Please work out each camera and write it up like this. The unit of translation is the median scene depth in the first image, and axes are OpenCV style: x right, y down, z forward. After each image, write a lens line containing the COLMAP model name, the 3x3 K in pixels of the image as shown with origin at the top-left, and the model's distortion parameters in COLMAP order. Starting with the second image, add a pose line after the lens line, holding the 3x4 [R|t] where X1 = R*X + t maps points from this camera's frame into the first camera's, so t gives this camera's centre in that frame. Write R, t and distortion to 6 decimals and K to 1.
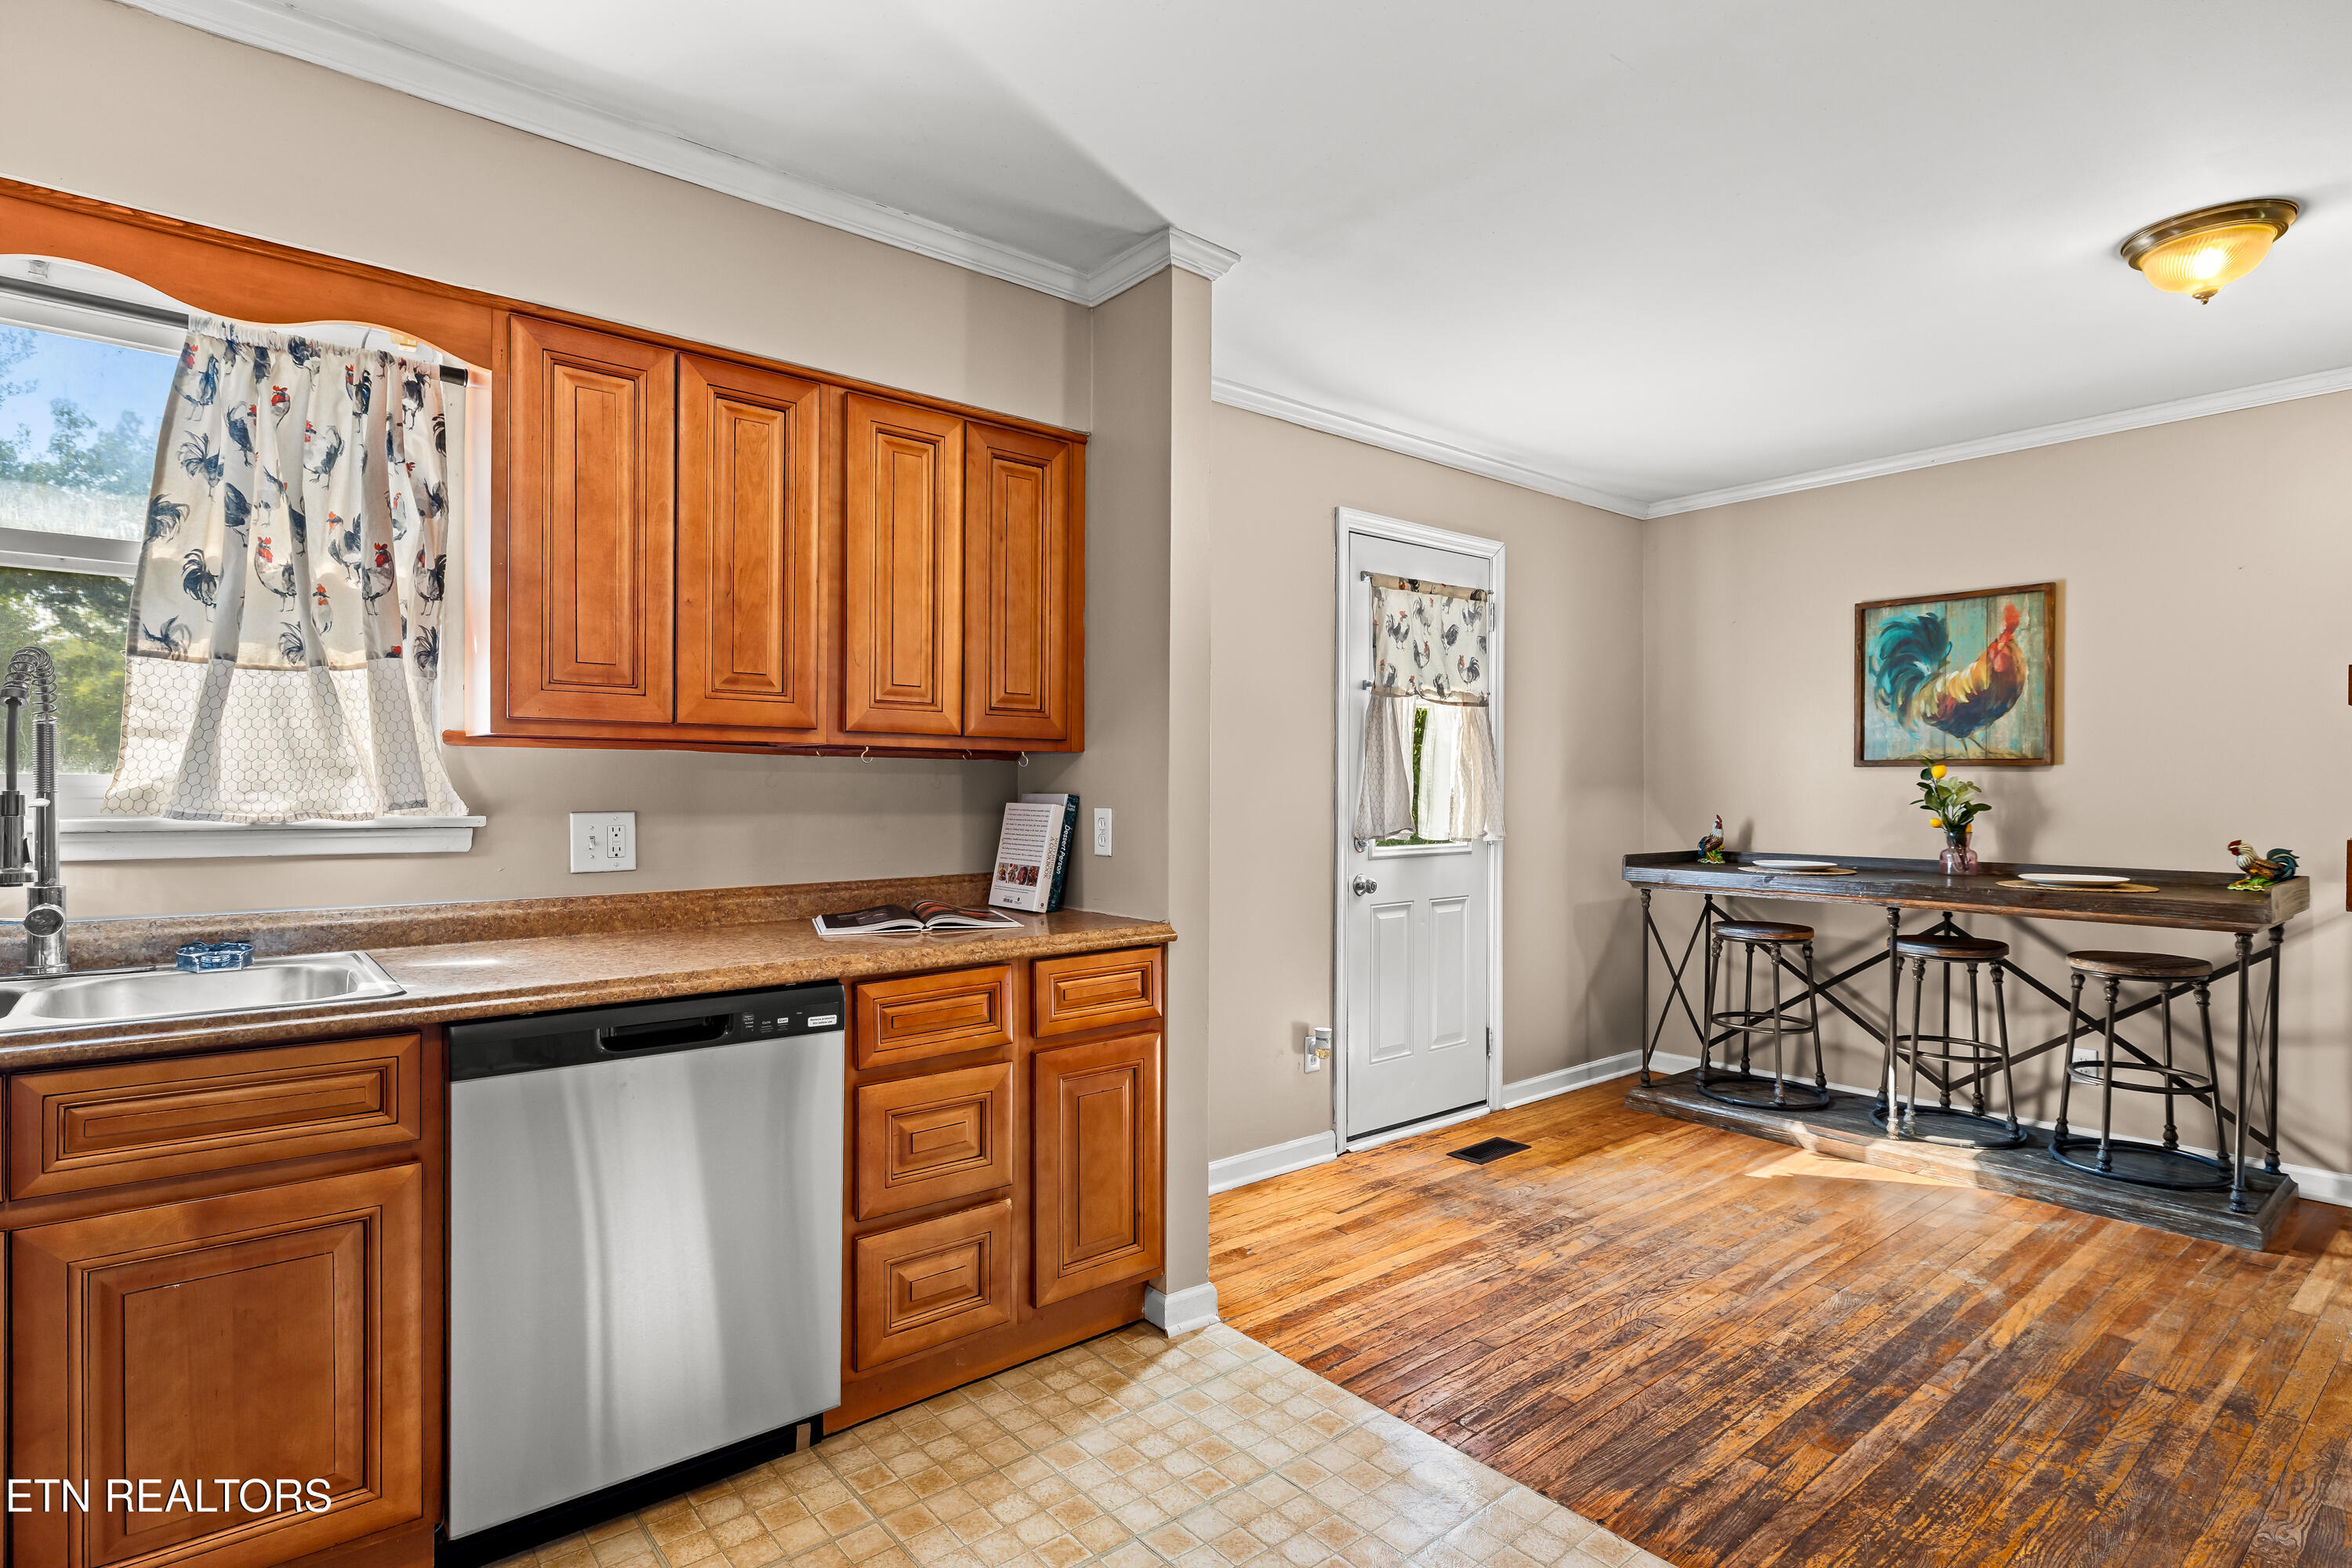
lens RADIAL K [[1173.7, 0, 1117.4], [0, 1173.7, 798.3], [0, 0, 1]] dist [-0.000238, -0.001039]
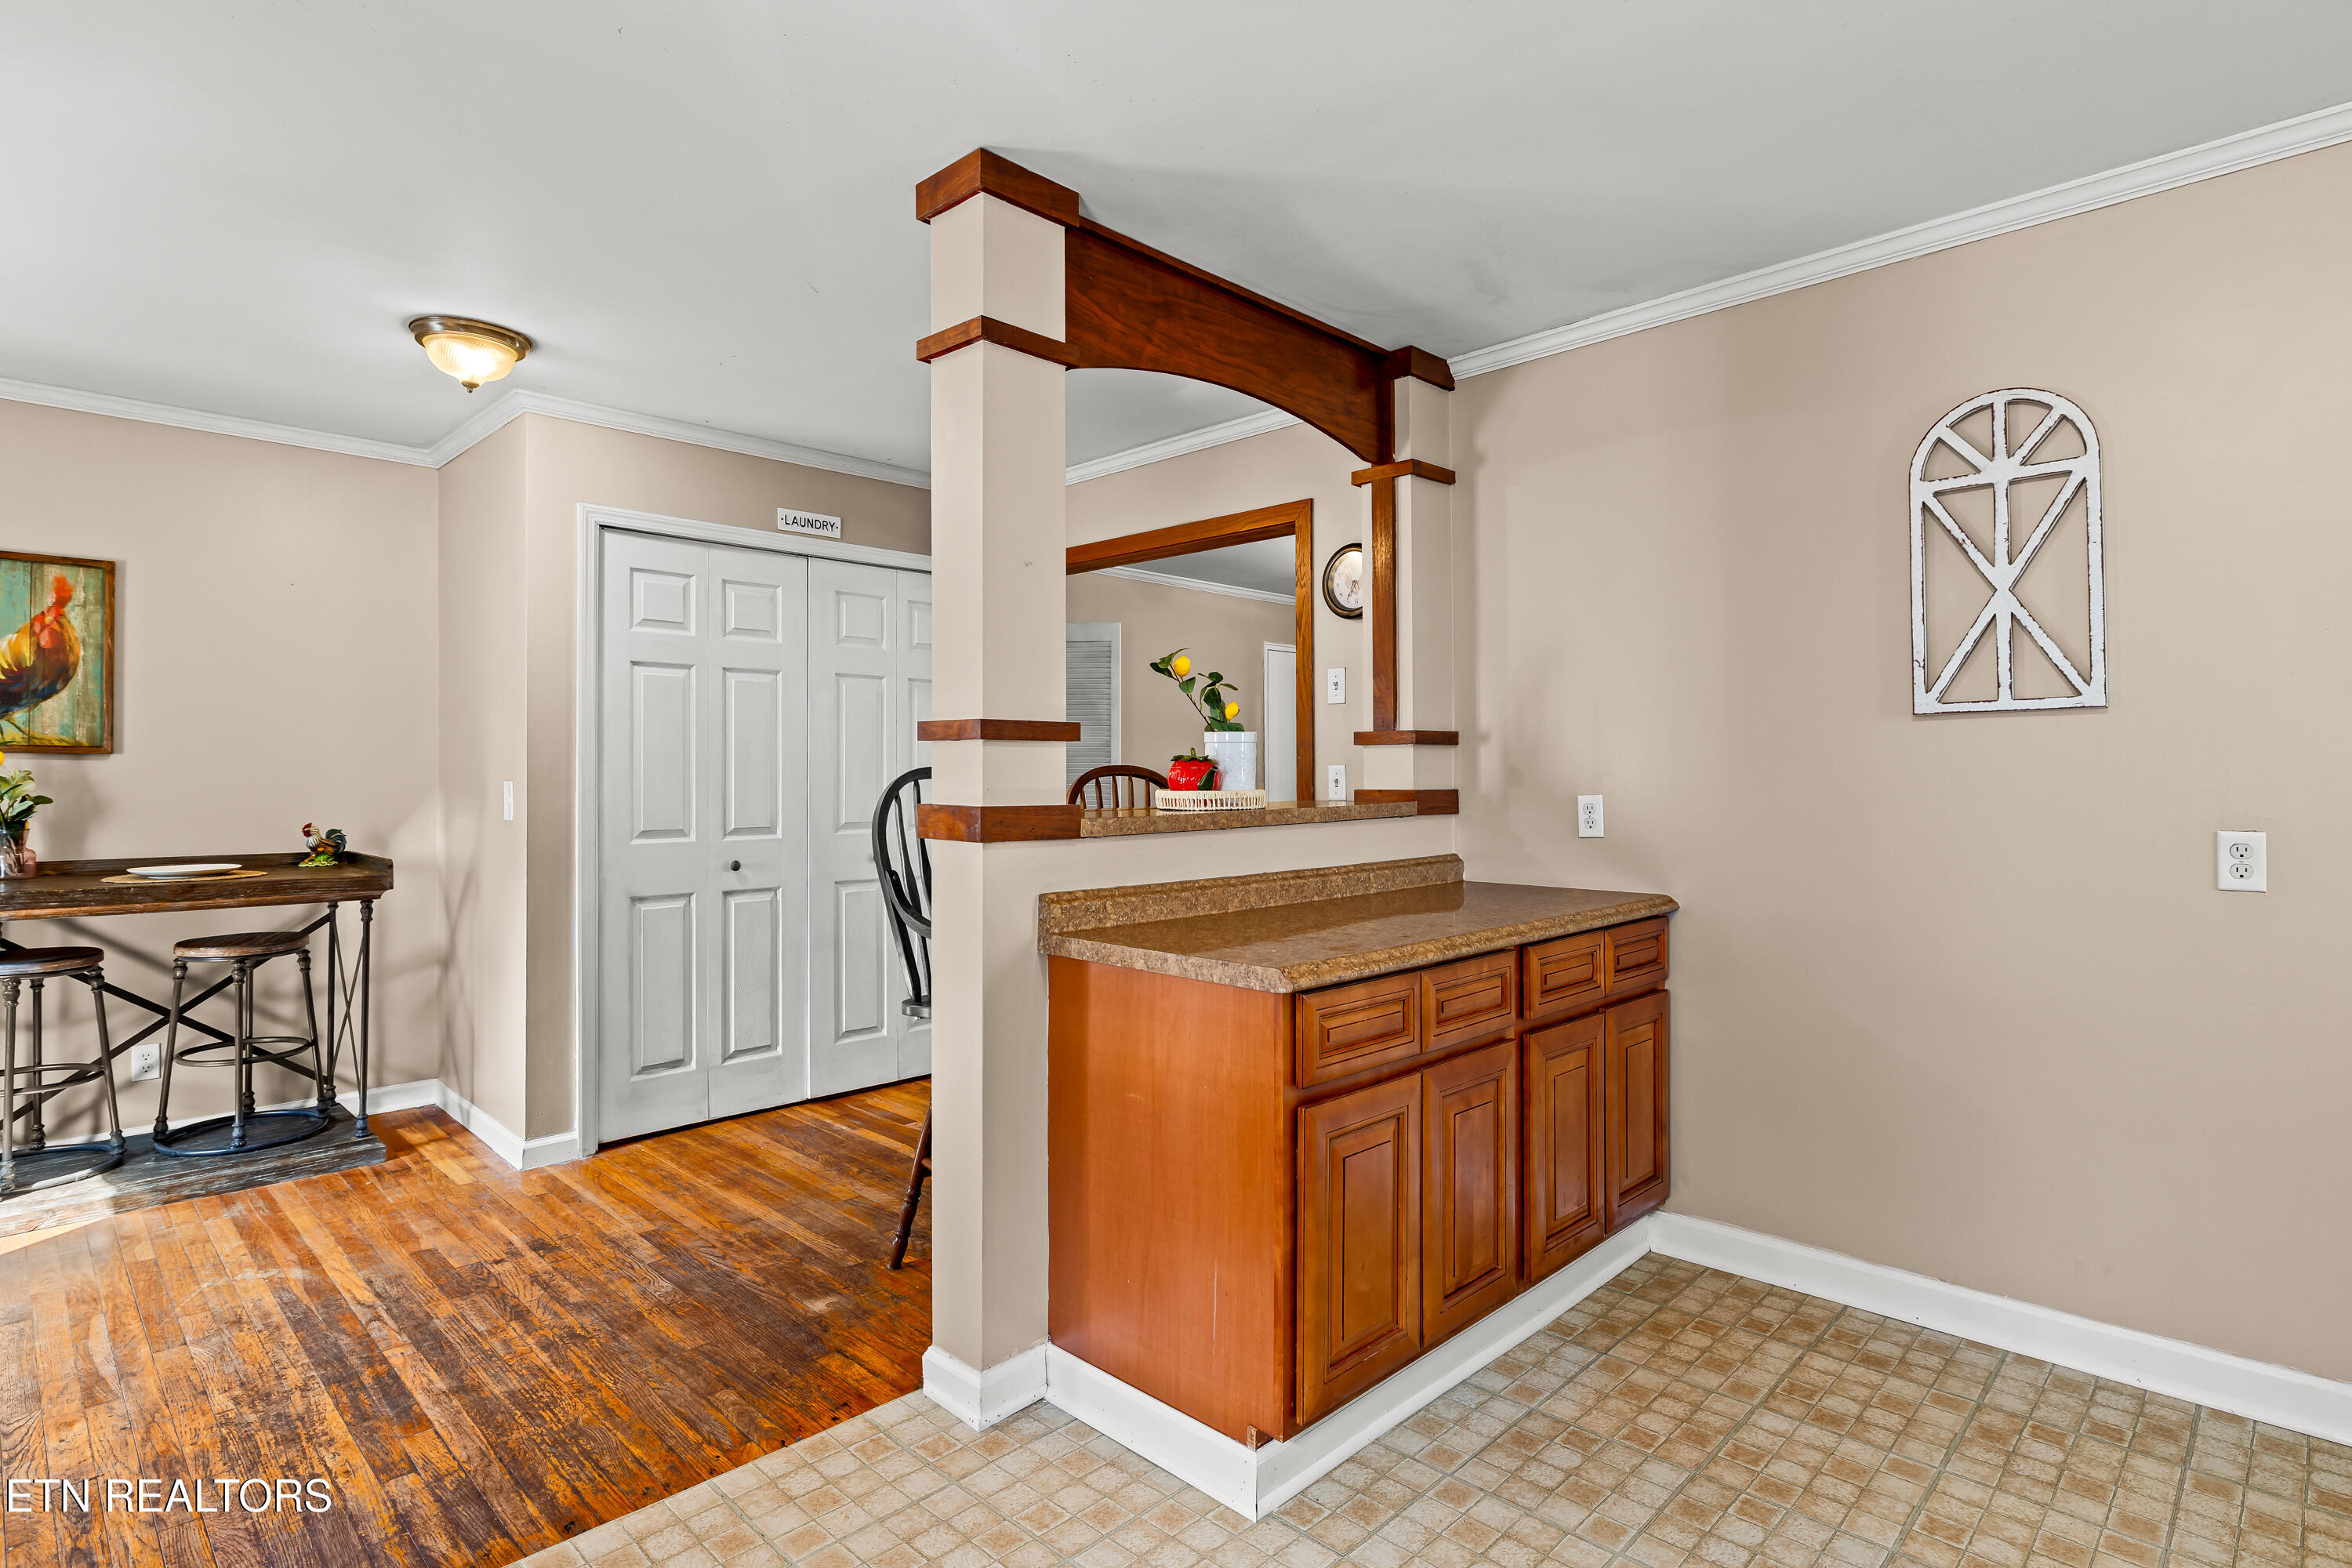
lens RADIAL K [[1201.4, 0, 1215.8], [0, 1201.4, 768.0], [0, 0, 1]] dist [0.002010, -0.000955]
pose [[-0.151877, 0.005991, 0.988381, -0.449768], [0.007122, 0.999962, -0.004967, -0.008385], [-0.988374, 0.006285, -0.151914, 0.398150]]
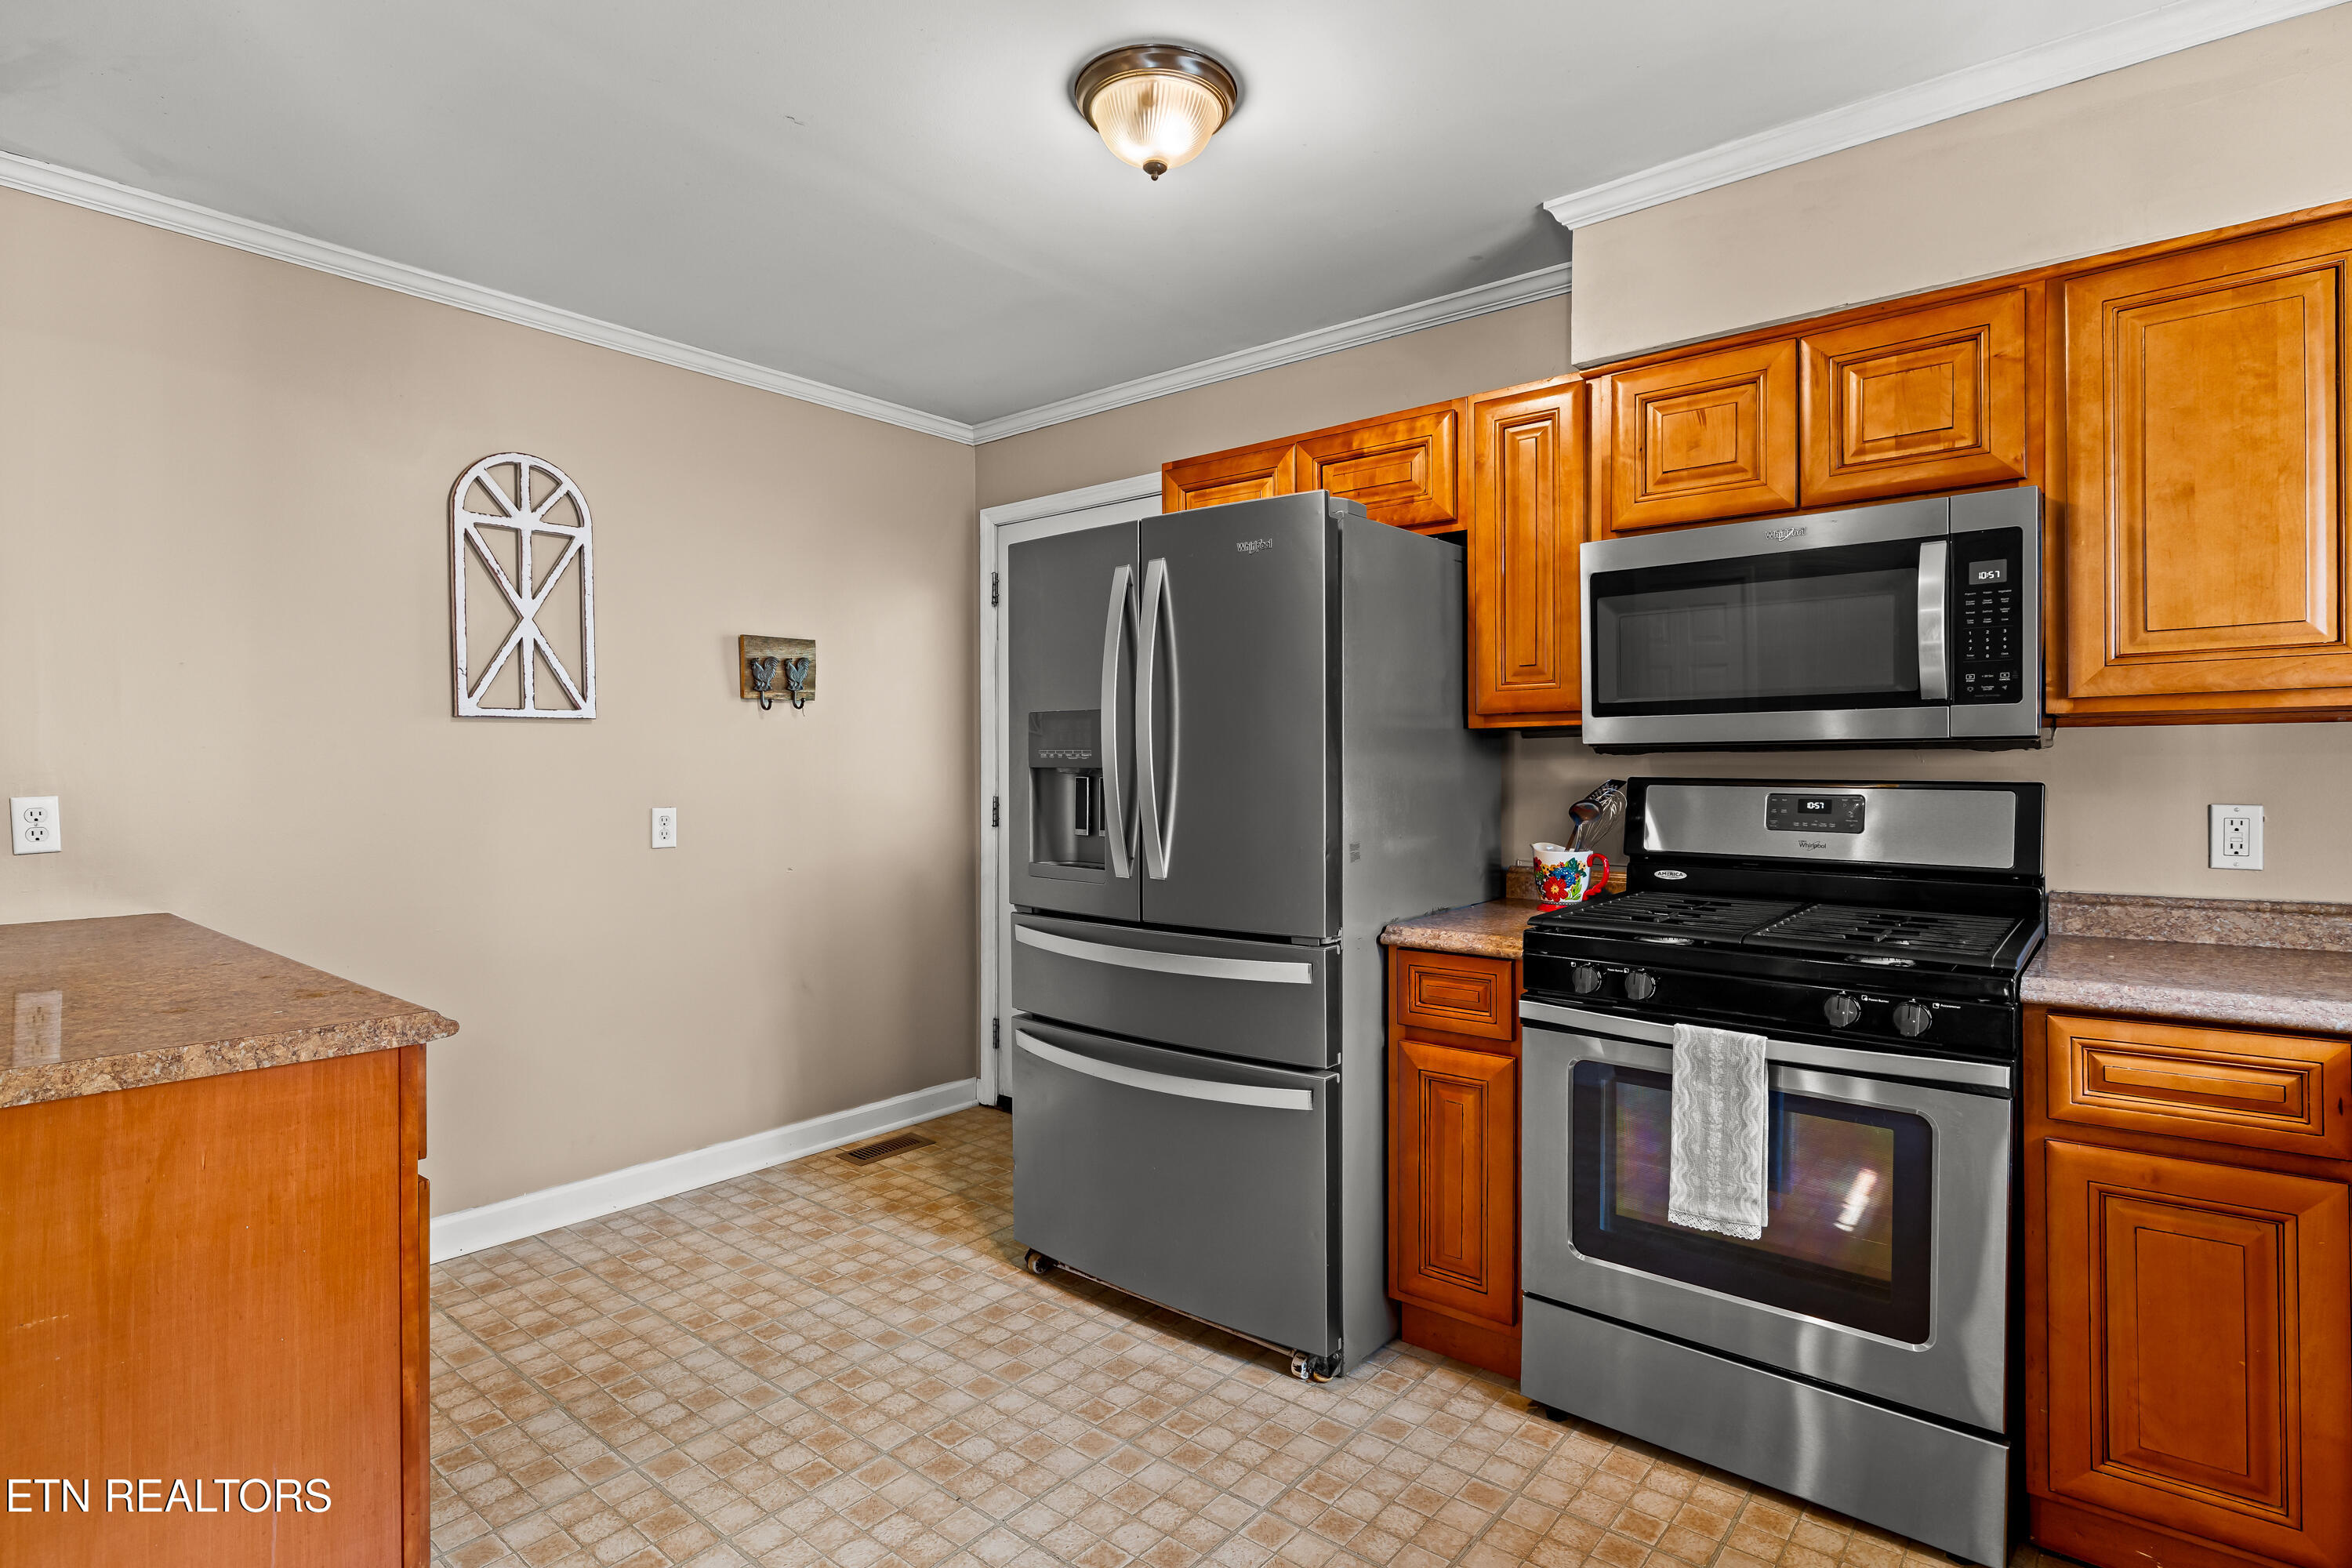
lens RADIAL K [[1178.0, 0, 1143.5], [0, 1178.0, 778.6], [0, 0, 1]] dist [-0.002216, 0.000475]
pose [[-0.978400, 0.002306, -0.206709, 0.076459], [-0.000319, 0.999920, 0.012665, -0.009522], [0.206722, 0.012458, -0.978320, 0.906818]]
